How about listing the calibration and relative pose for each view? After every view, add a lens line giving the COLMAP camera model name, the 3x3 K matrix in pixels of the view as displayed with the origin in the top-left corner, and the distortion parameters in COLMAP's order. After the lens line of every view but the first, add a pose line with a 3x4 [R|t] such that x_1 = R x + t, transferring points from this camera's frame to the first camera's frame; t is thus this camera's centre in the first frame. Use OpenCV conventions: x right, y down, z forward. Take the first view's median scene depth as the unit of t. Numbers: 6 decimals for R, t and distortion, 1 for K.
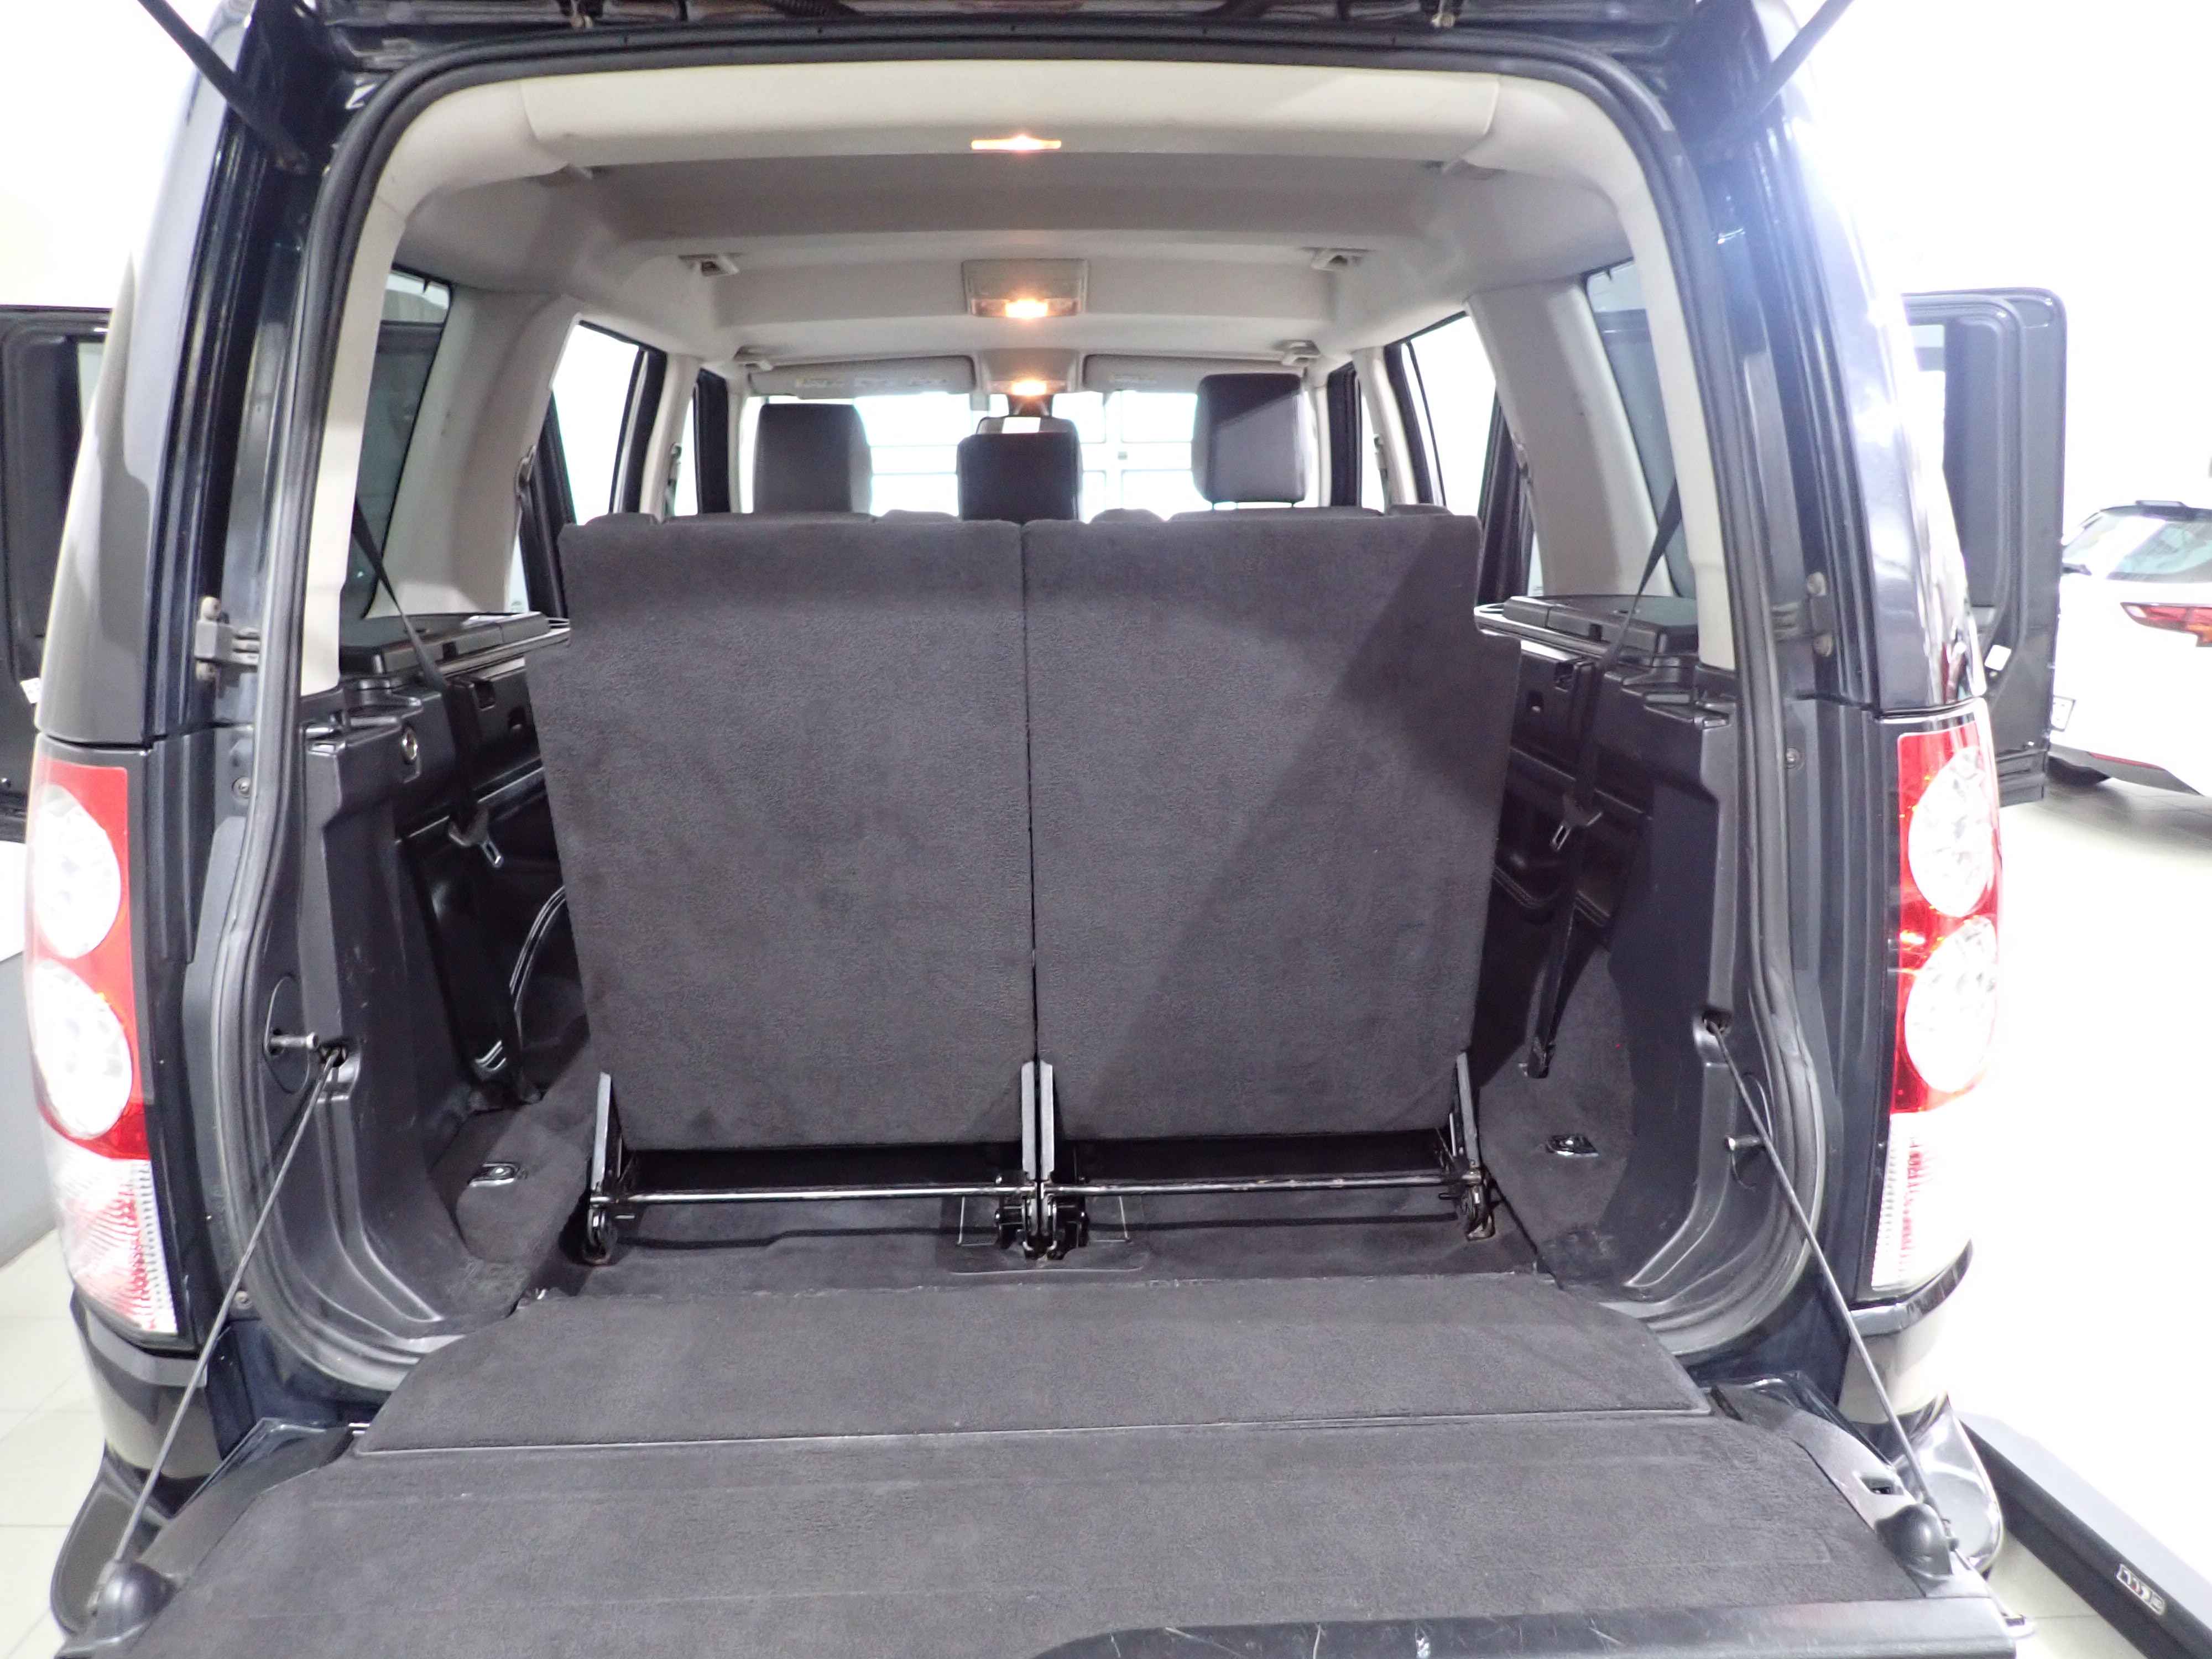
lens RADIAL K [[1609.0, 0, 1110.5], [0, 1609.0, 836.7], [0, 0, 1]] dist [-0.000098, -0.001795]
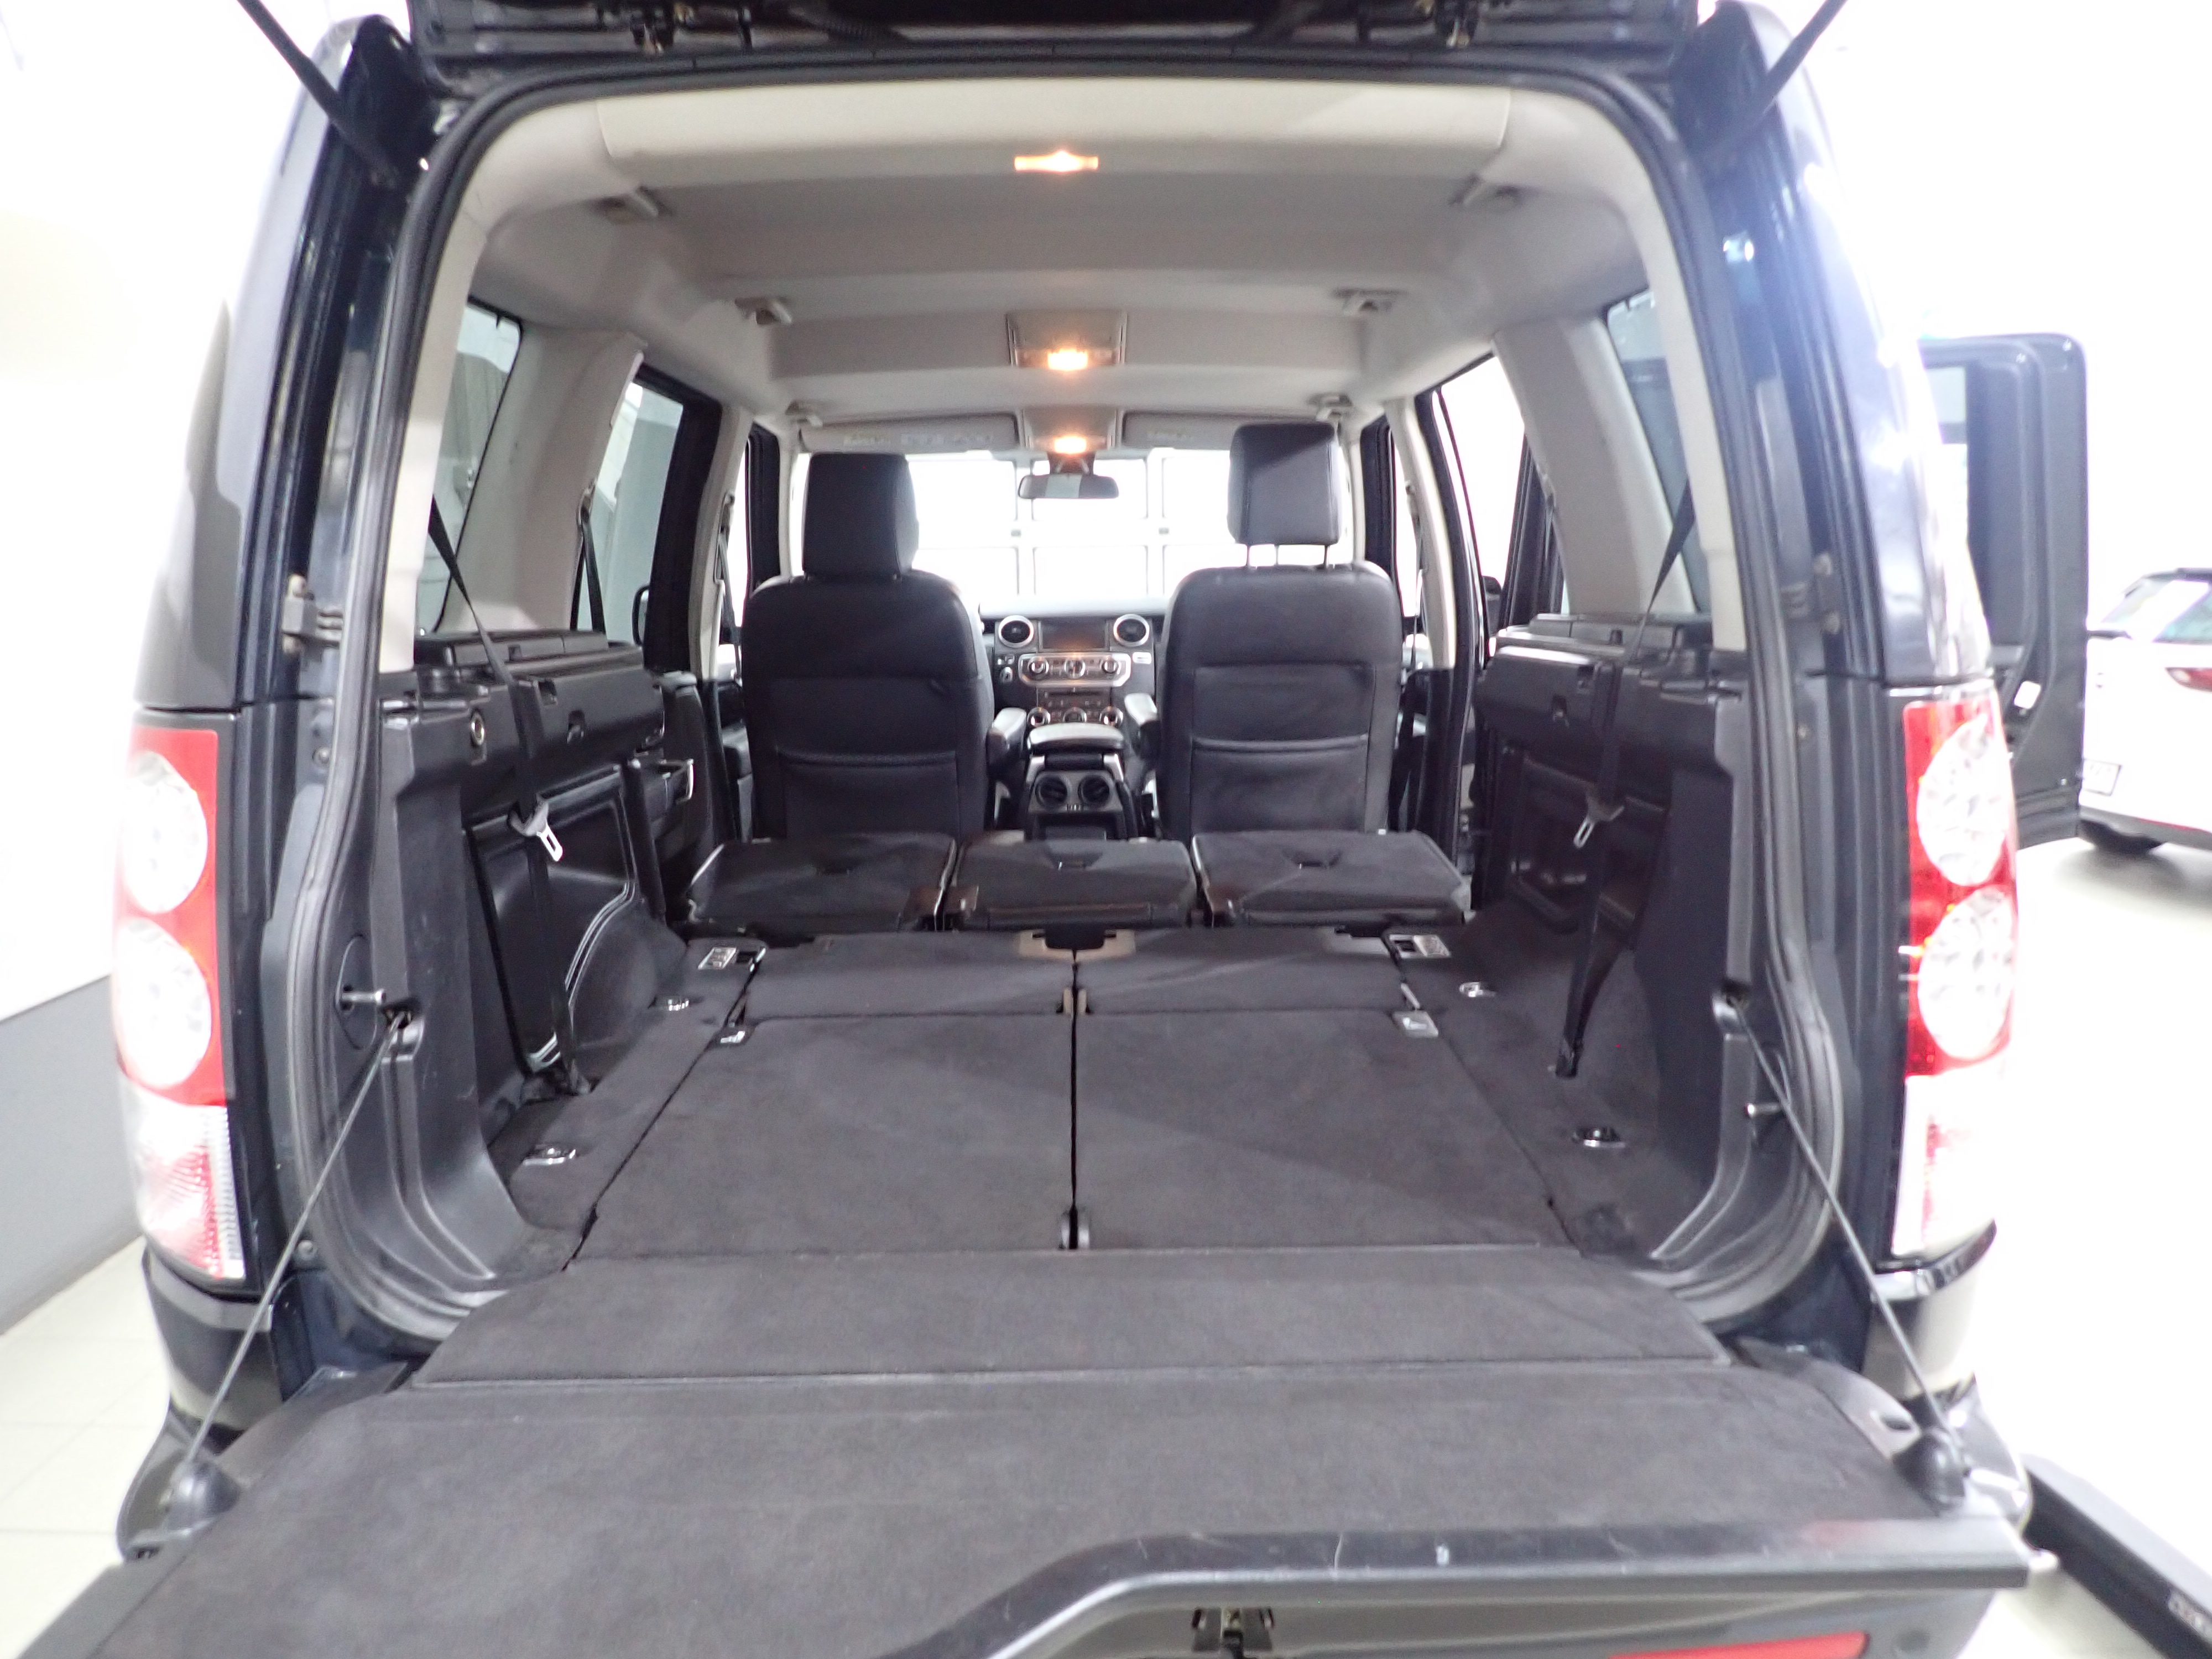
lens RADIAL K [[1609.0, 0, 1110.5], [0, 1609.0, 836.7], [0, 0, 1]] dist [-0.000098, -0.001795]
pose [[0.999670, 0.002399, -0.025573, 0.005672], [-0.003753, 0.998586, -0.053023, 0.074657], [0.025409, 0.053102, 0.998266, -0.039228]]
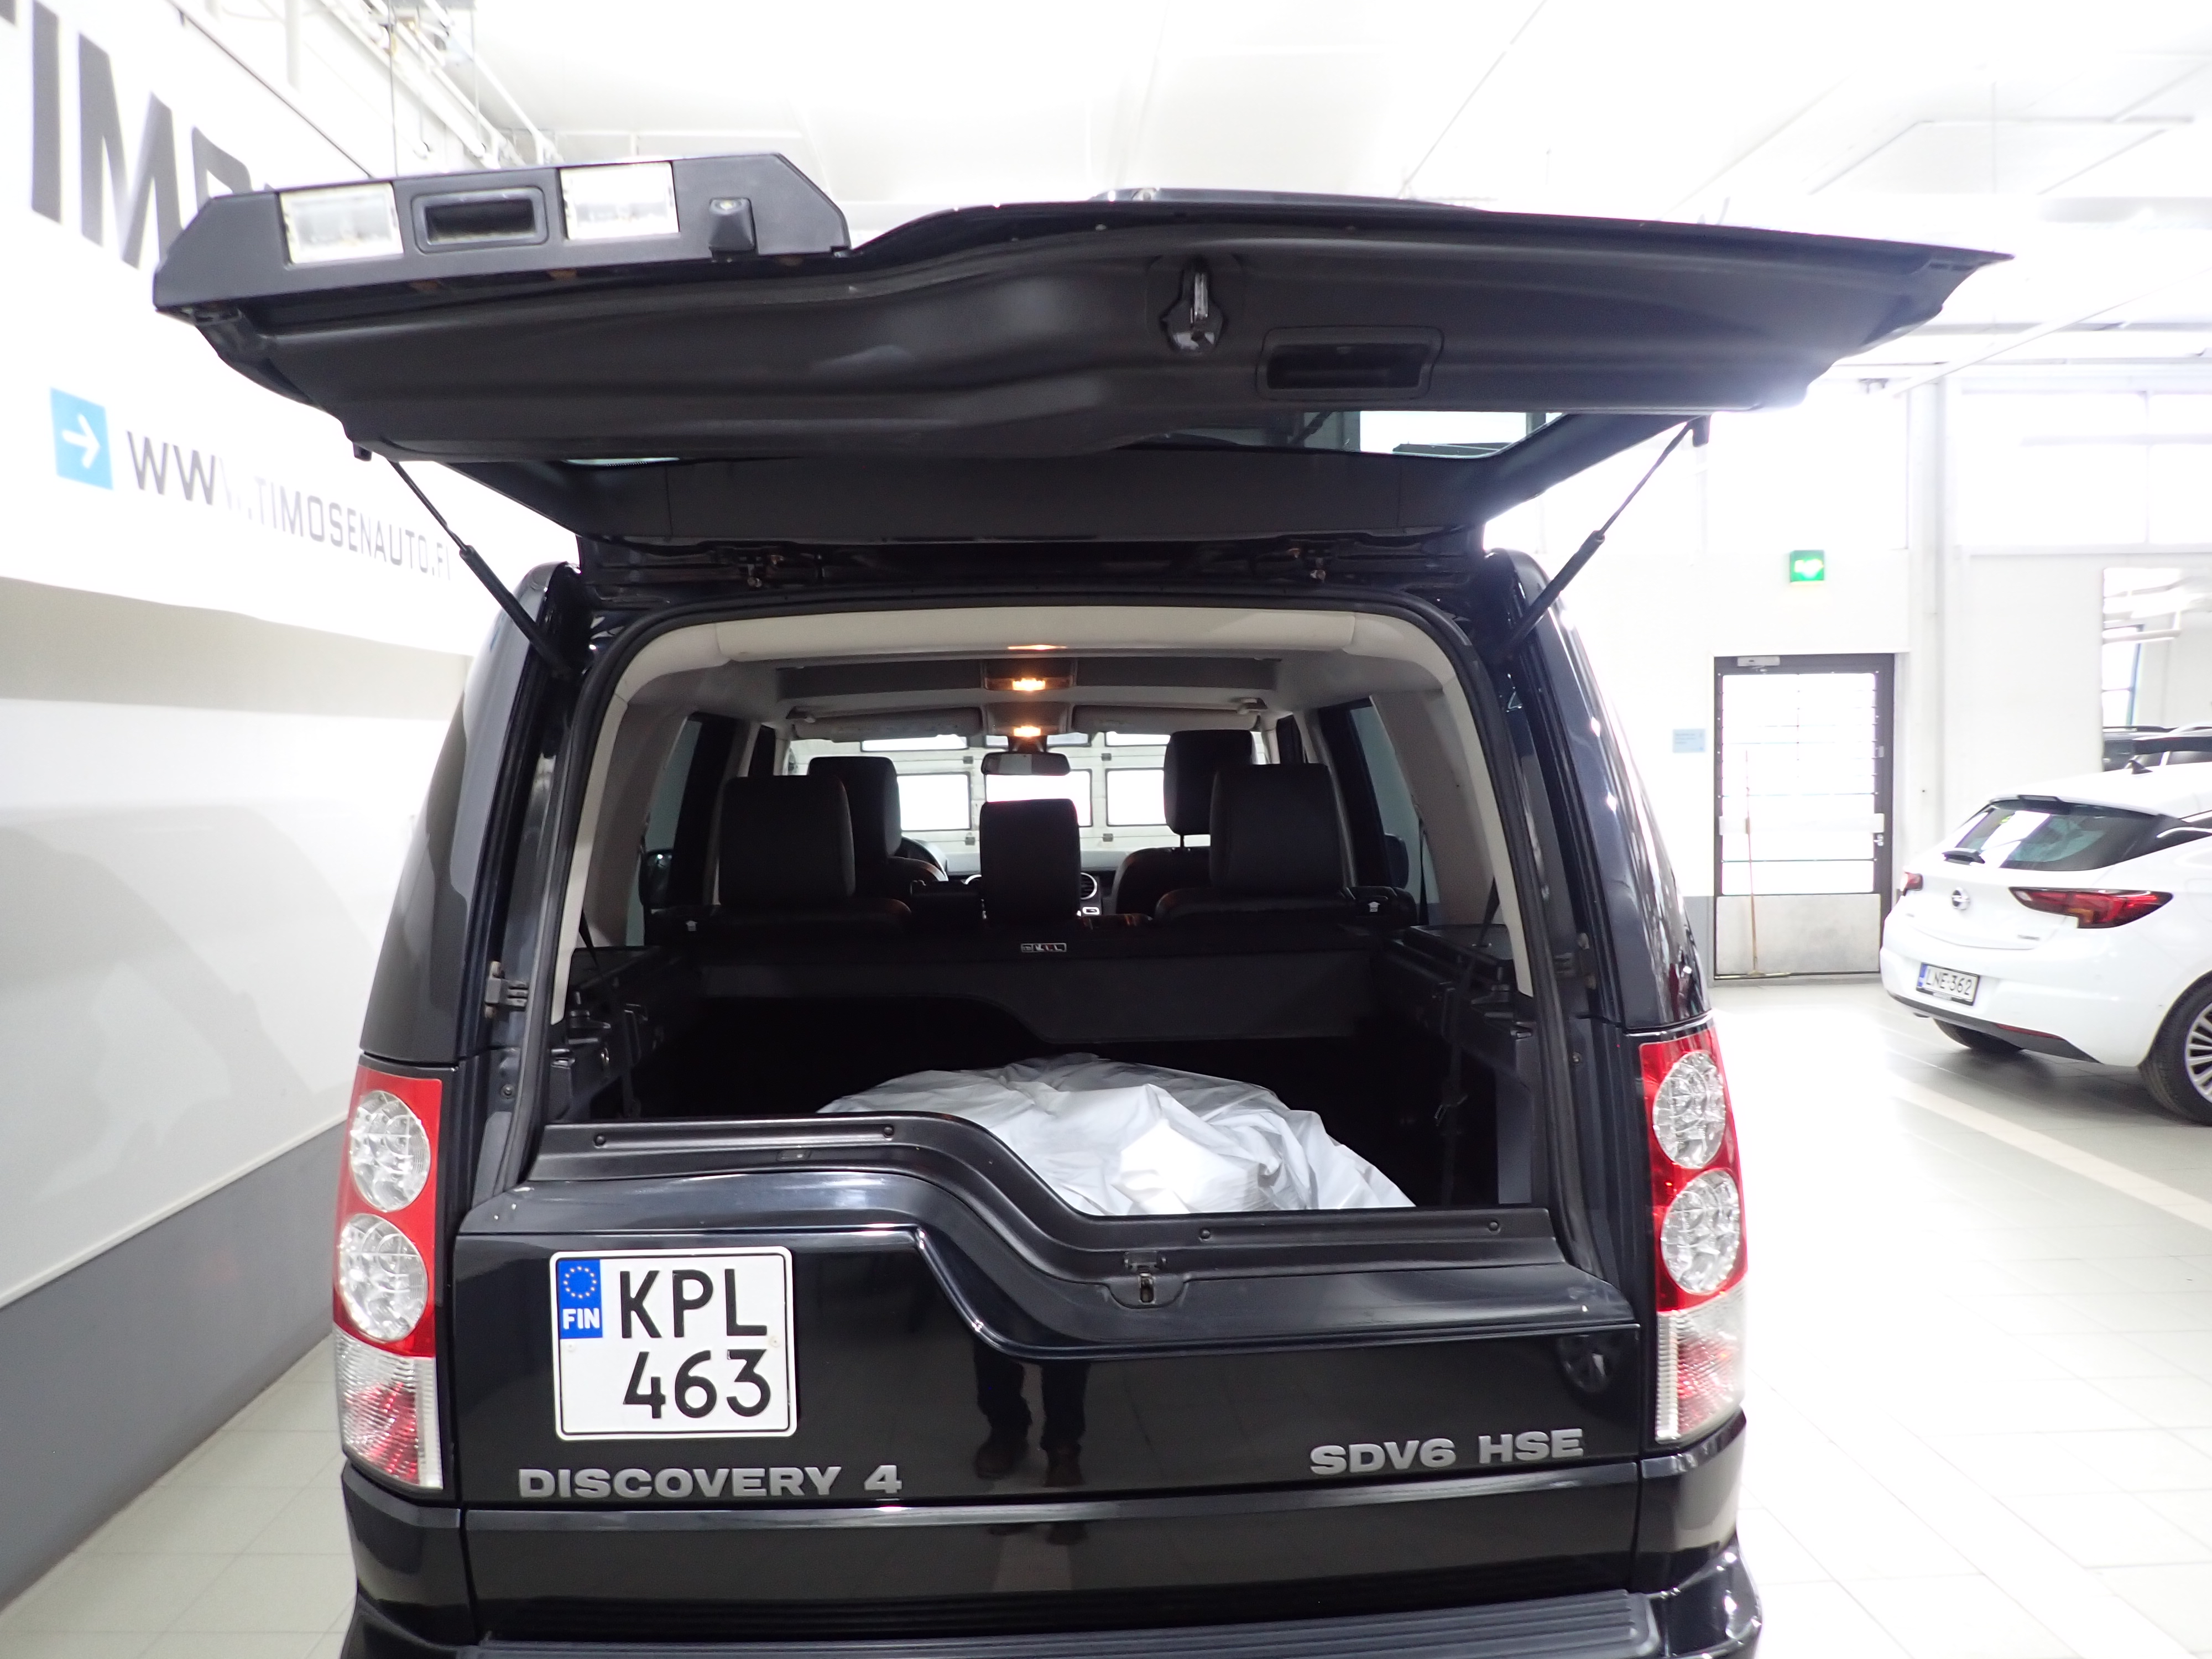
lens RADIAL K [[1605.4, 0, 1106.0], [0, 1605.4, 829.5], [0, 0, 1]] dist [-0.006191, 0.001210]
pose [[0.999925, -0.008382, 0.008942, -0.010428], [0.009784, 0.985322, -0.170427, -0.011031], [-0.007382, 0.170501, 0.985330, -0.459205]]
